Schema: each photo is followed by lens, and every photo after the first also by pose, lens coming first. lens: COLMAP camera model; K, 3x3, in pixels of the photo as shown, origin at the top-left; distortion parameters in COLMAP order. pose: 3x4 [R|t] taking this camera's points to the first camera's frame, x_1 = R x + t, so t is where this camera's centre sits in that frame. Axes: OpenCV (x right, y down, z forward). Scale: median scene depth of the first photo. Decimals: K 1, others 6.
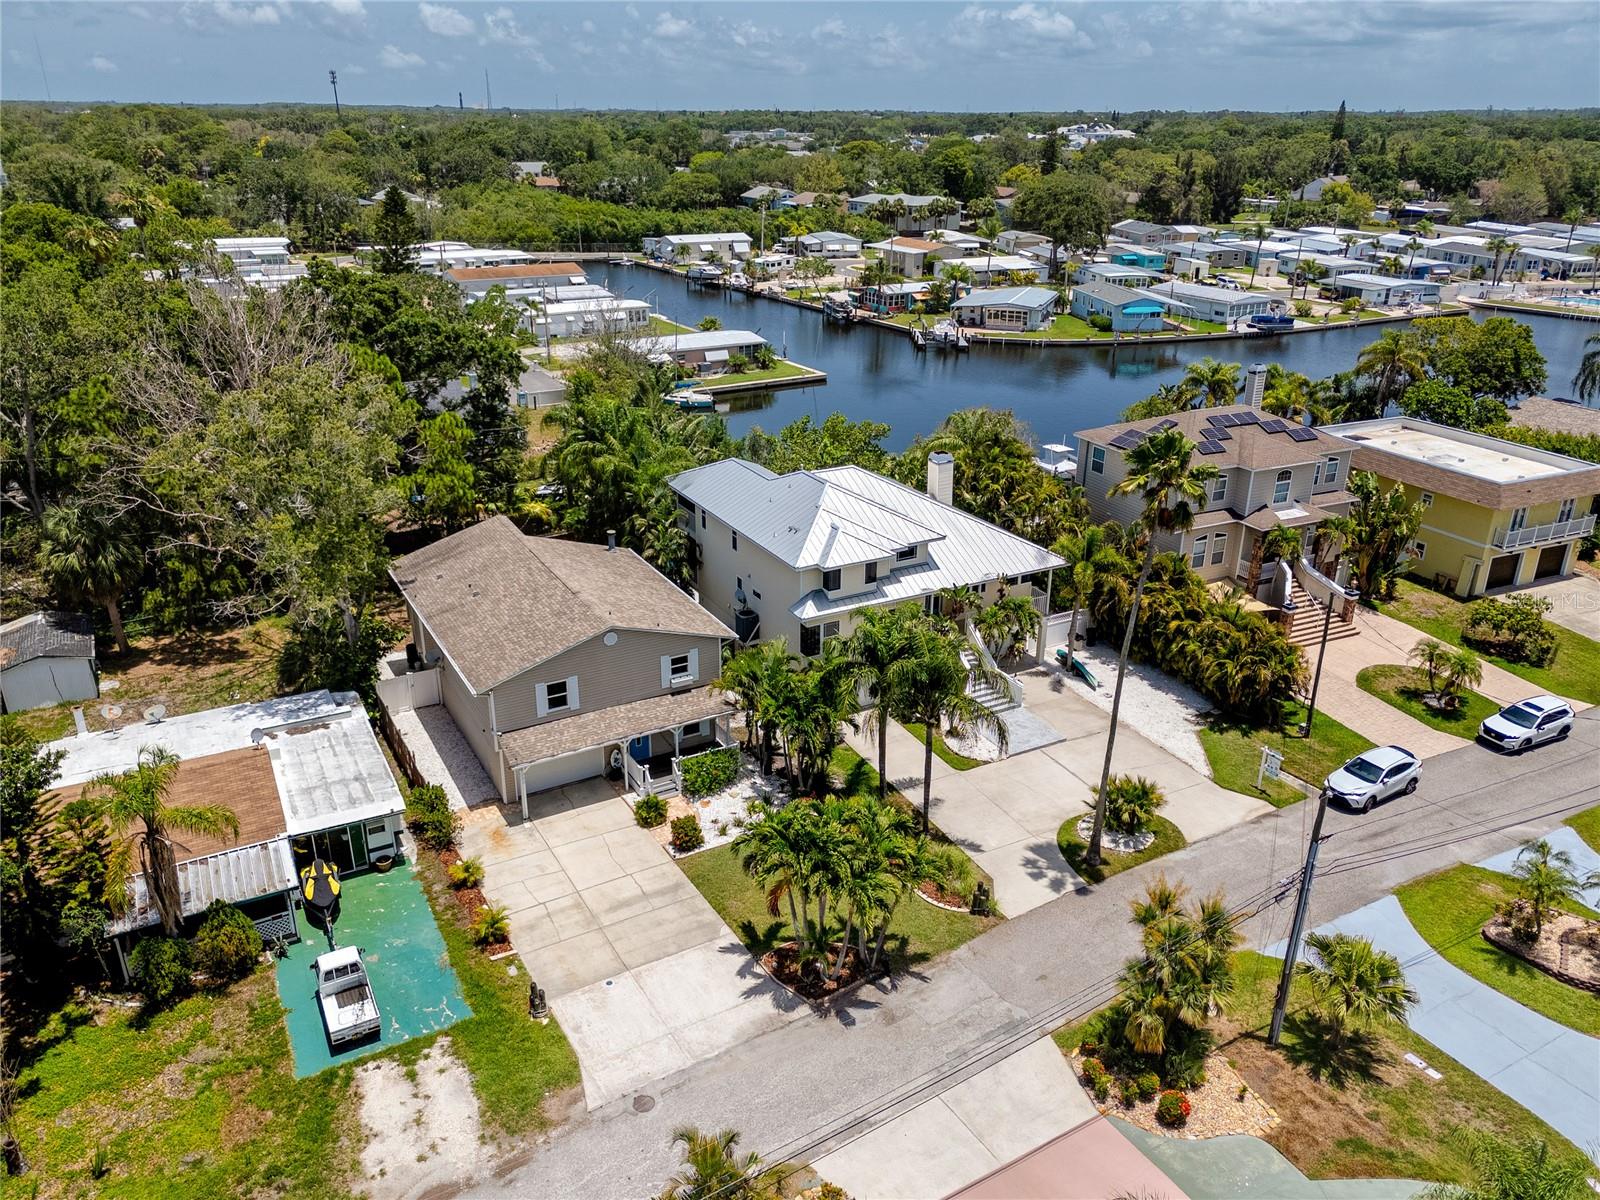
lens RADIAL K [[1146.1, 0, 799.2], [0, 1146.1, 603.0], [0, 0, 1]] dist [0.032474, -0.010883]
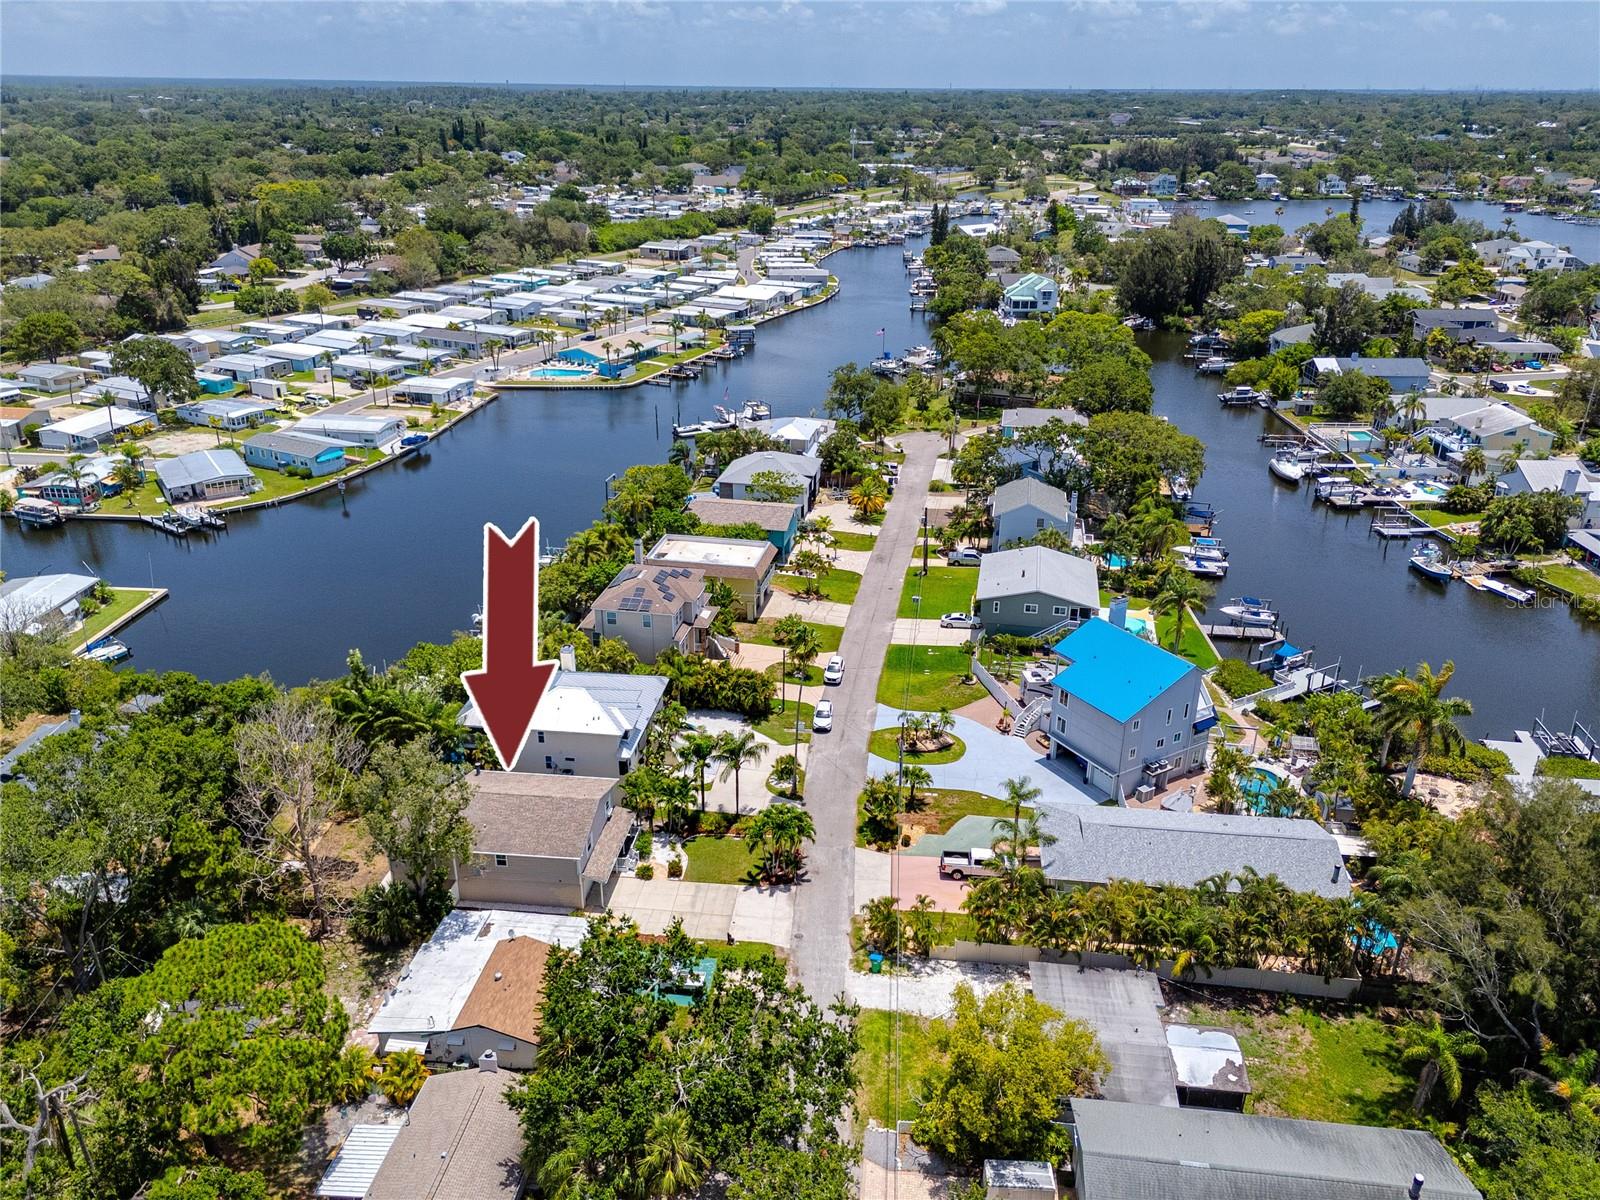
lens RADIAL K [[1146.1, 0, 795.0], [0, 1146.1, 598.9], [0, 0, 1]] dist [0.032474, -0.010883]
pose [[0.585860, -0.319298, 0.744861, -1.427974], [0.311154, 0.937293, 0.157053, -0.542780], [-0.748299, 0.139755, 0.648473, -0.620346]]
